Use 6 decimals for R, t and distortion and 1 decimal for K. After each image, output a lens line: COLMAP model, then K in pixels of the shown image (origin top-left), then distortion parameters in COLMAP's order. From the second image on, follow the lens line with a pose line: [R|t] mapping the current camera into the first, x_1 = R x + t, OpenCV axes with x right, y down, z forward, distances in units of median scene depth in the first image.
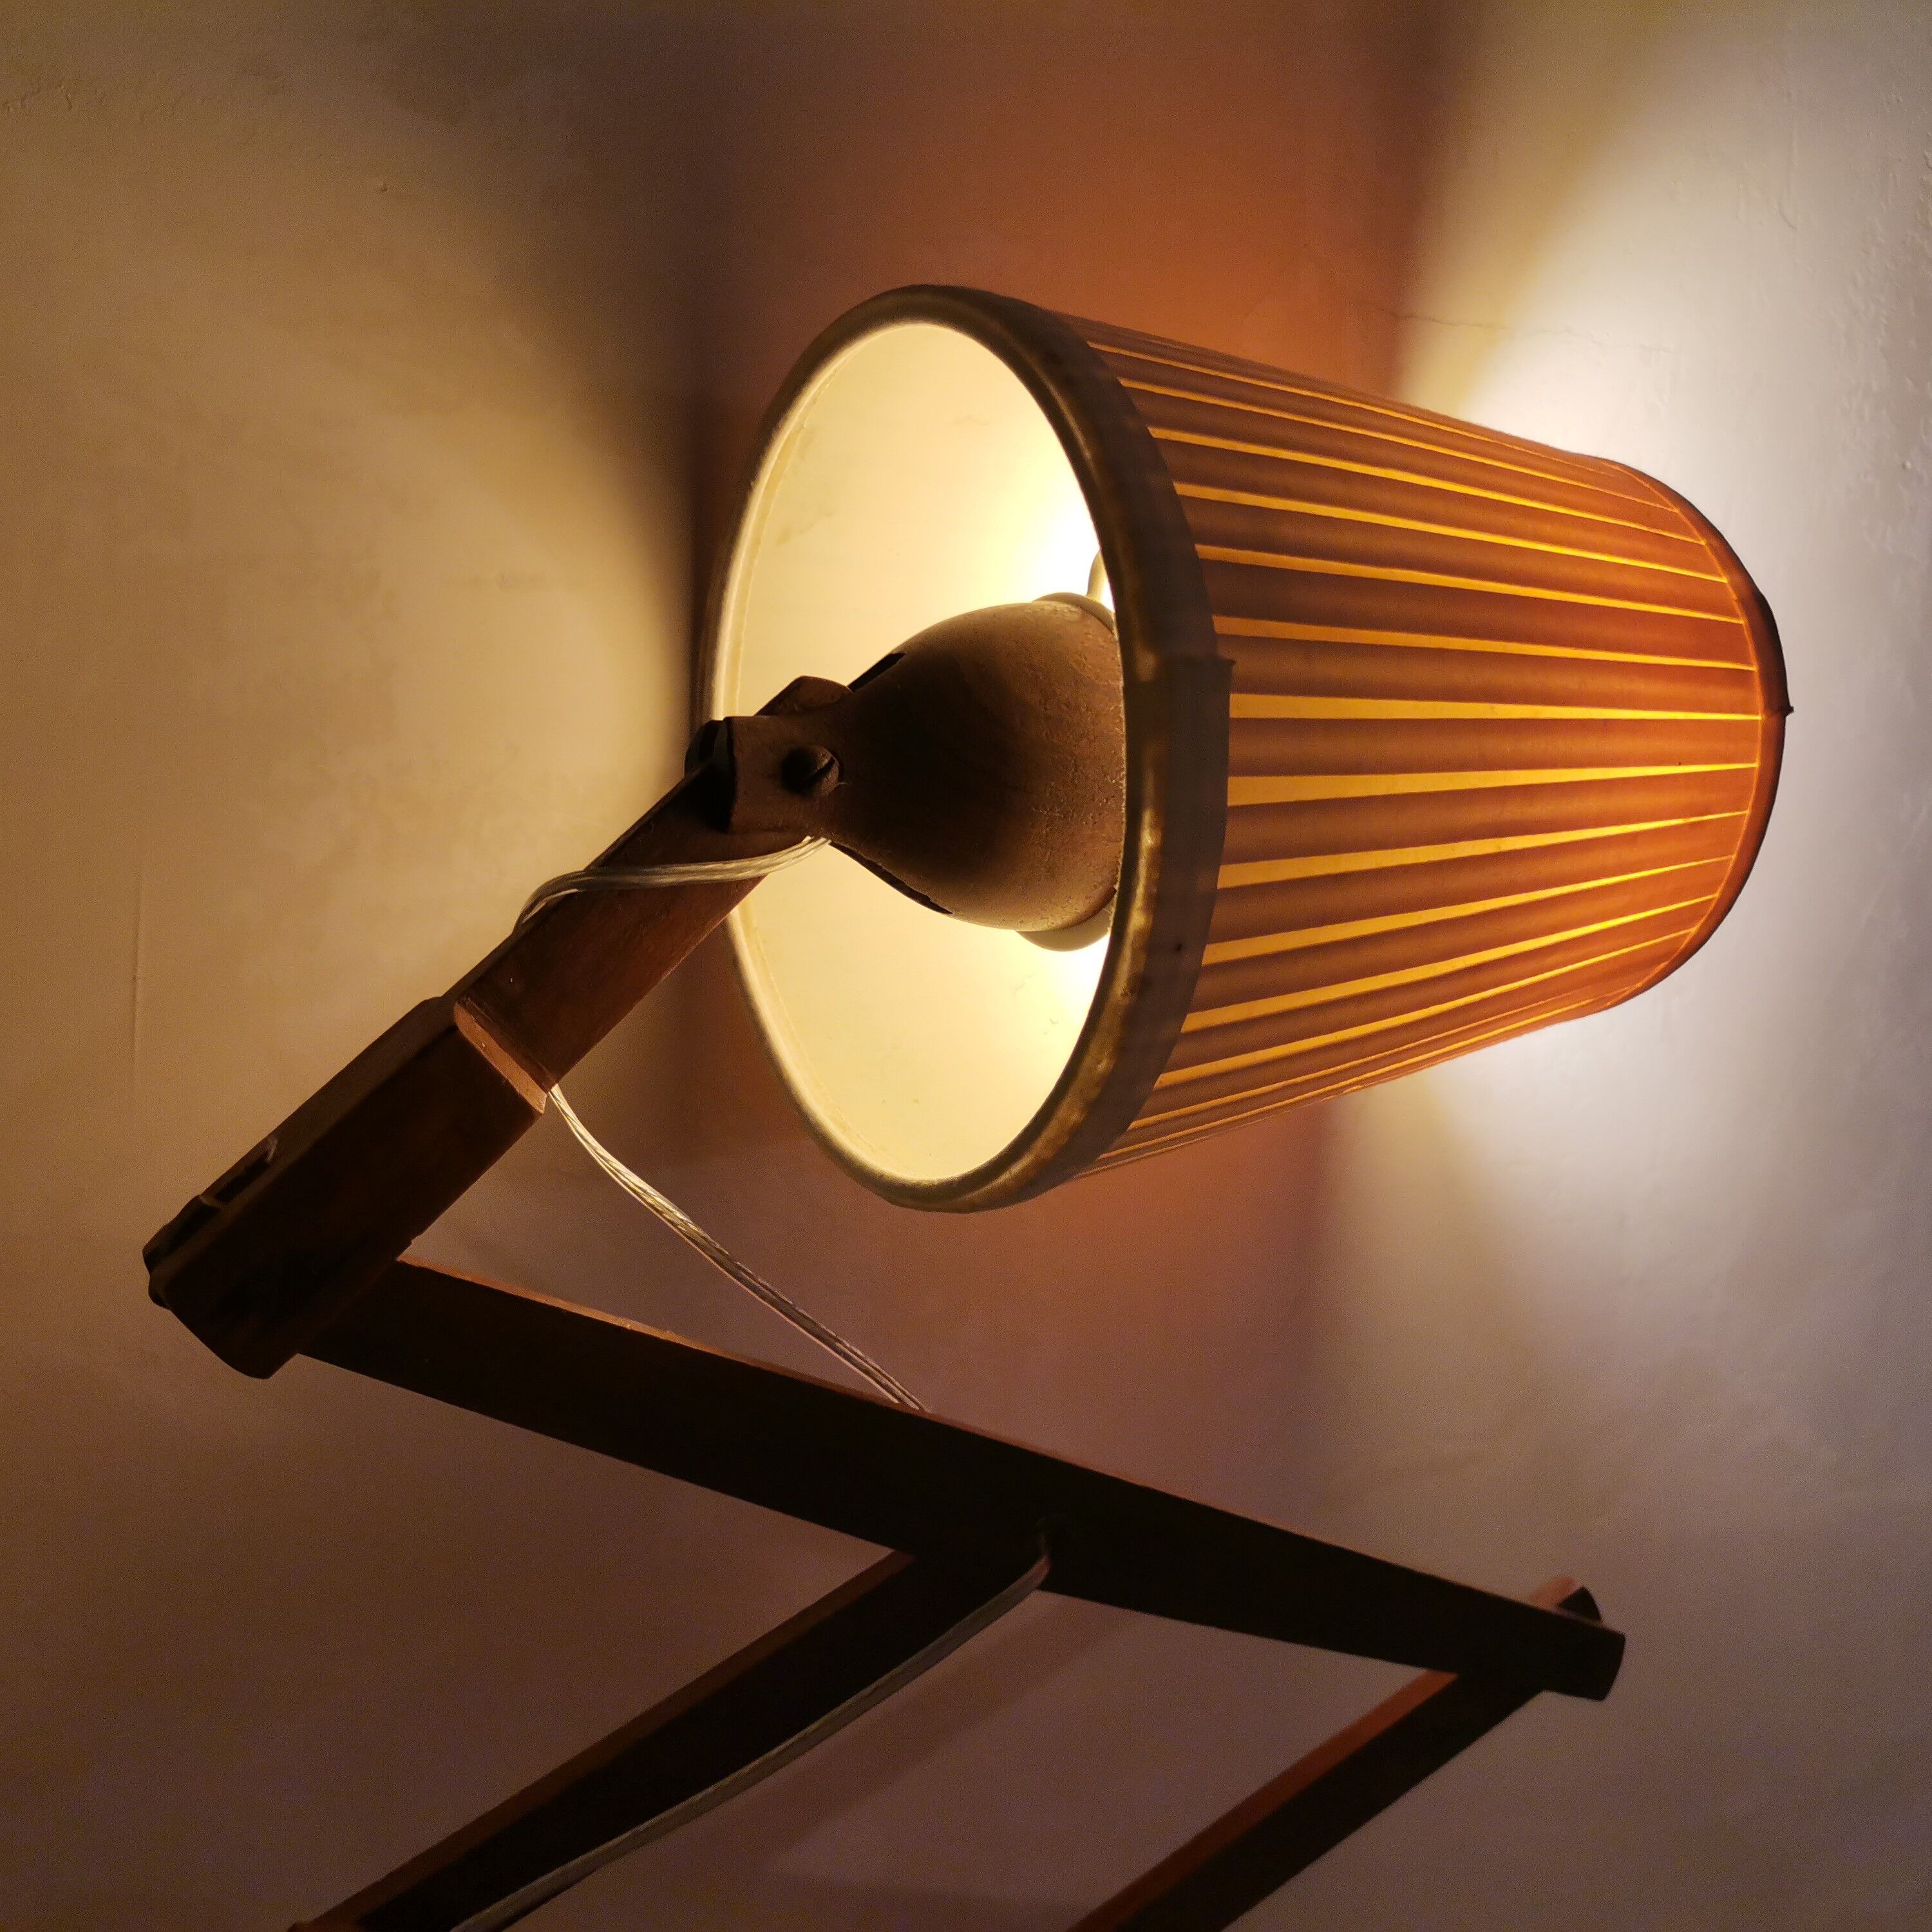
lens RADIAL K [[1891.3, 0, 908.3], [0, 1891.3, 970.0], [0, 0, 1]] dist [-0.019545, -0.004351]
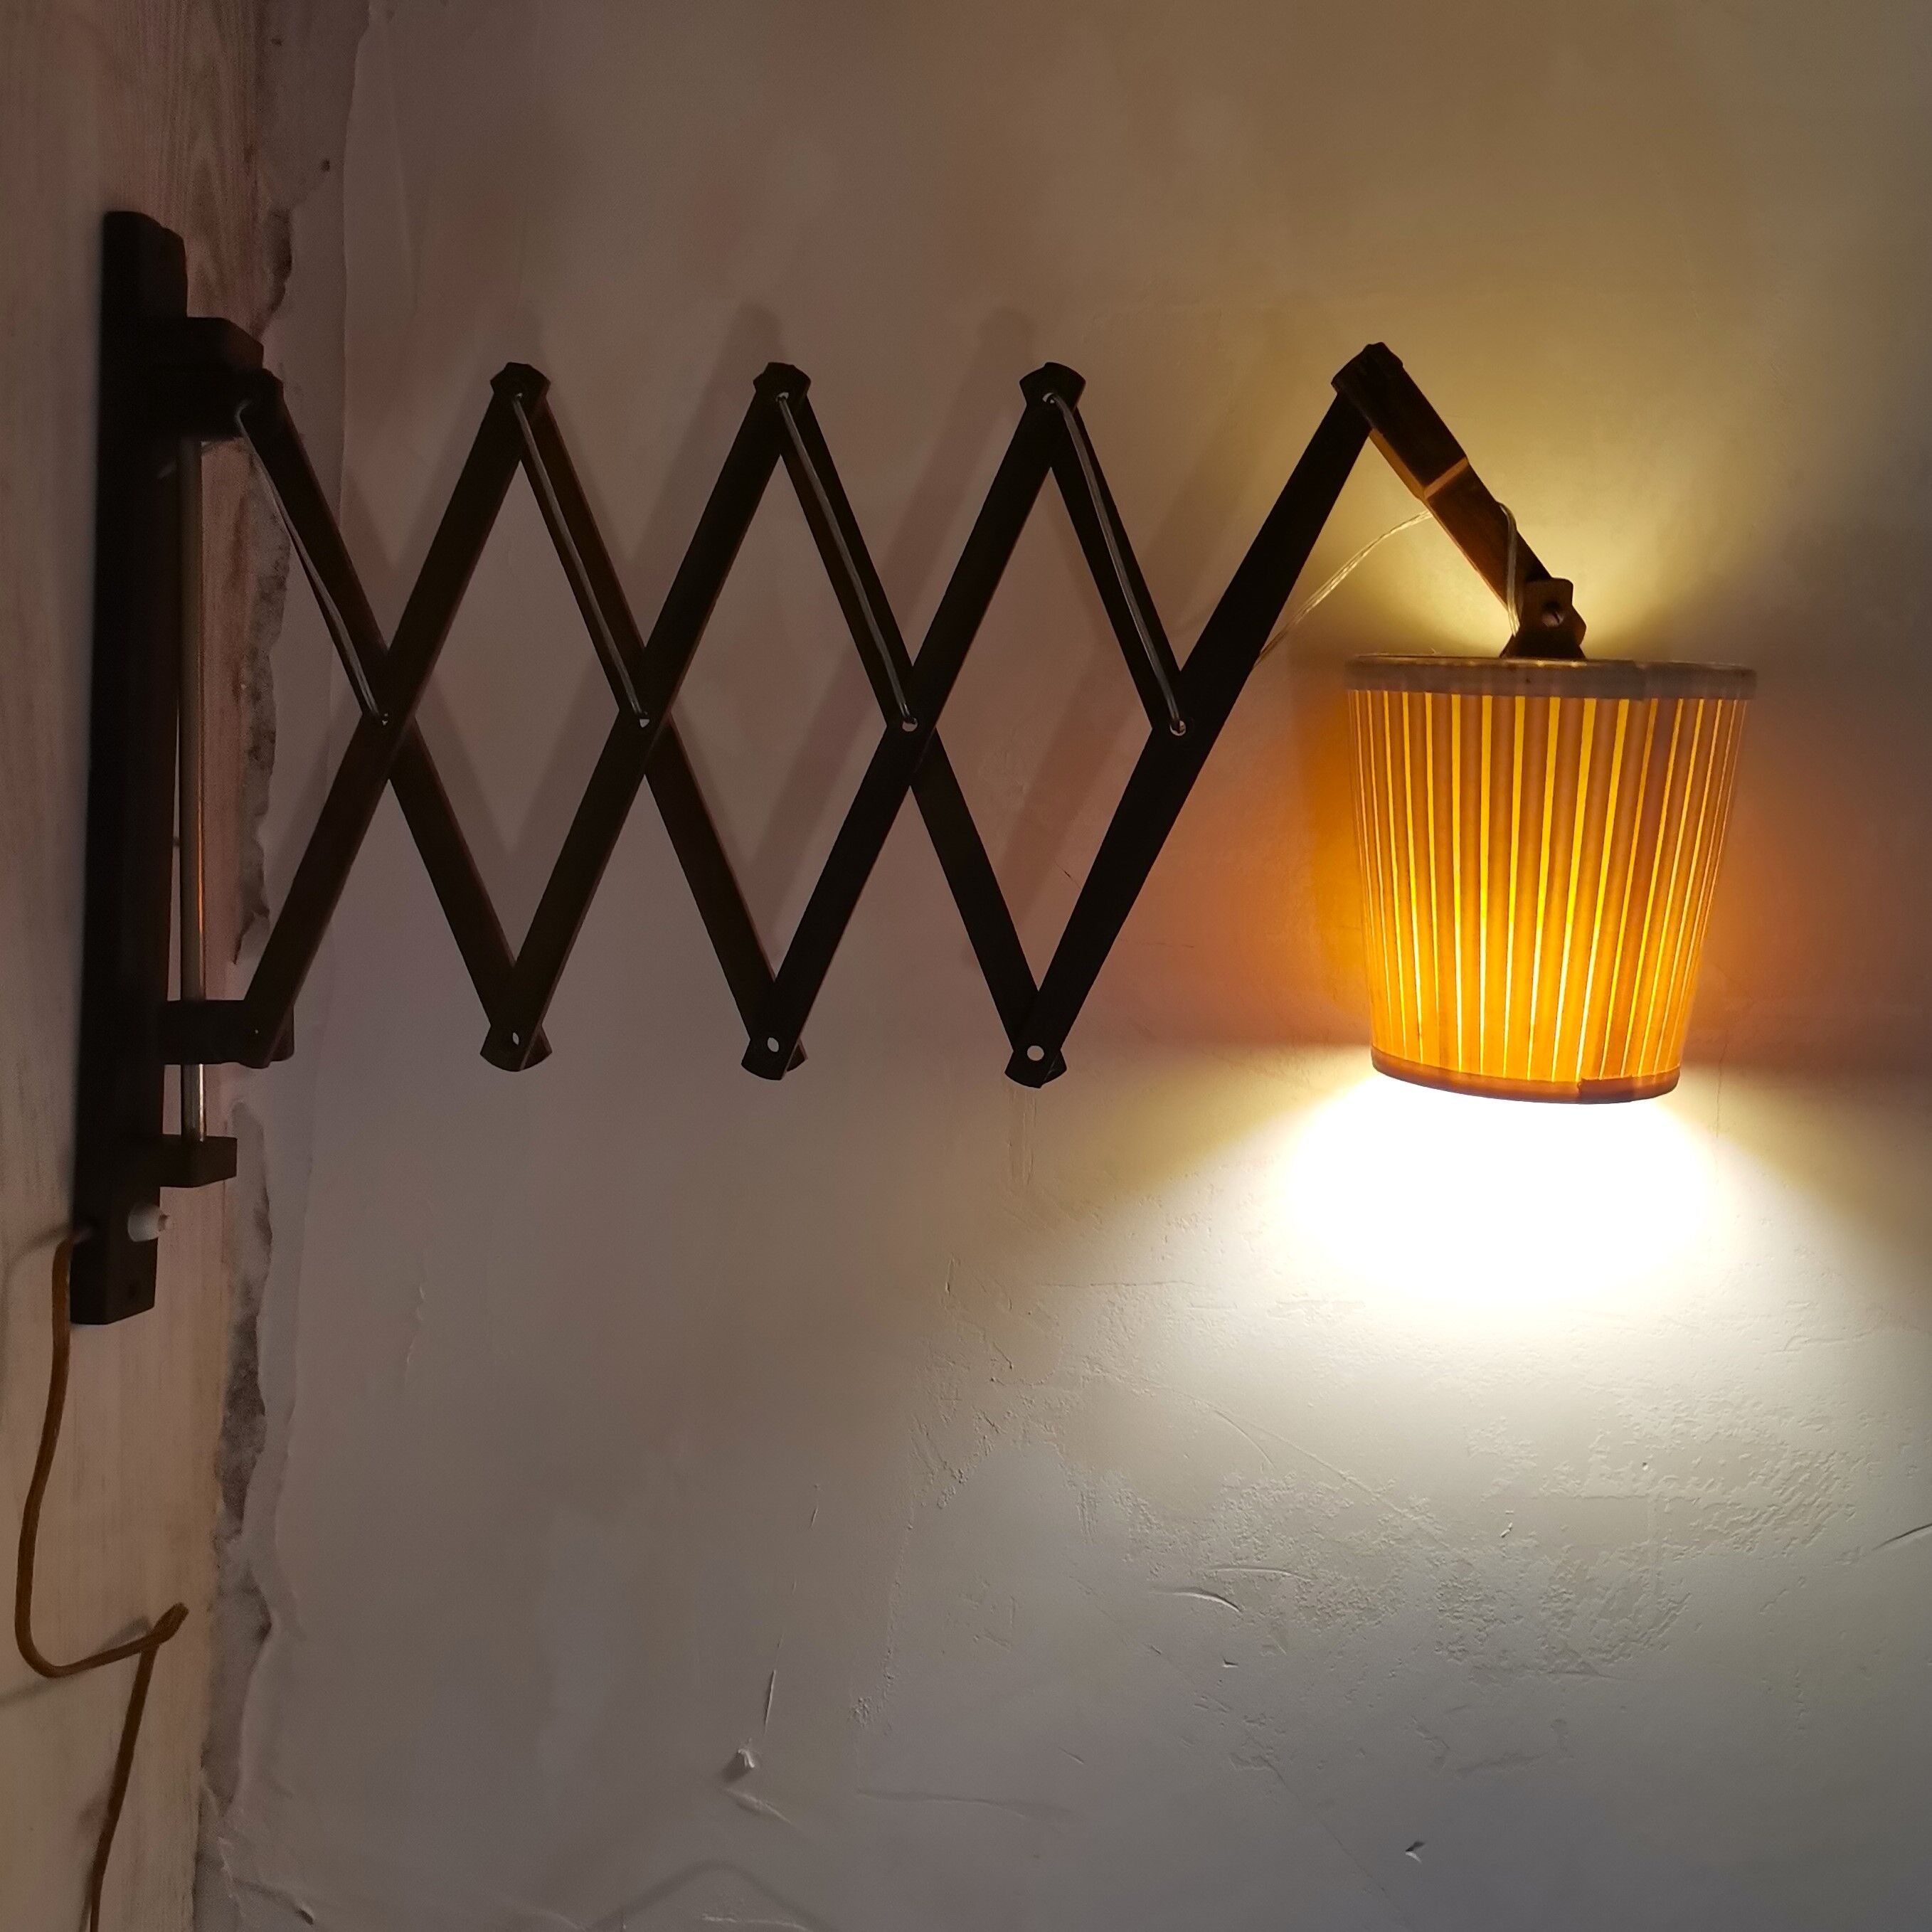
lens RADIAL K [[1895.1, 0, 966.0], [0, 1895.1, 966.0], [0, 0, 1]] dist [0.015806, 0.018441]
pose [[-0.039821, 0.929650, -0.366286, 1.302846], [-0.992953, -0.077765, -0.089422, 0.833434], [-0.111616, 0.360144, 0.926195, -1.013742]]
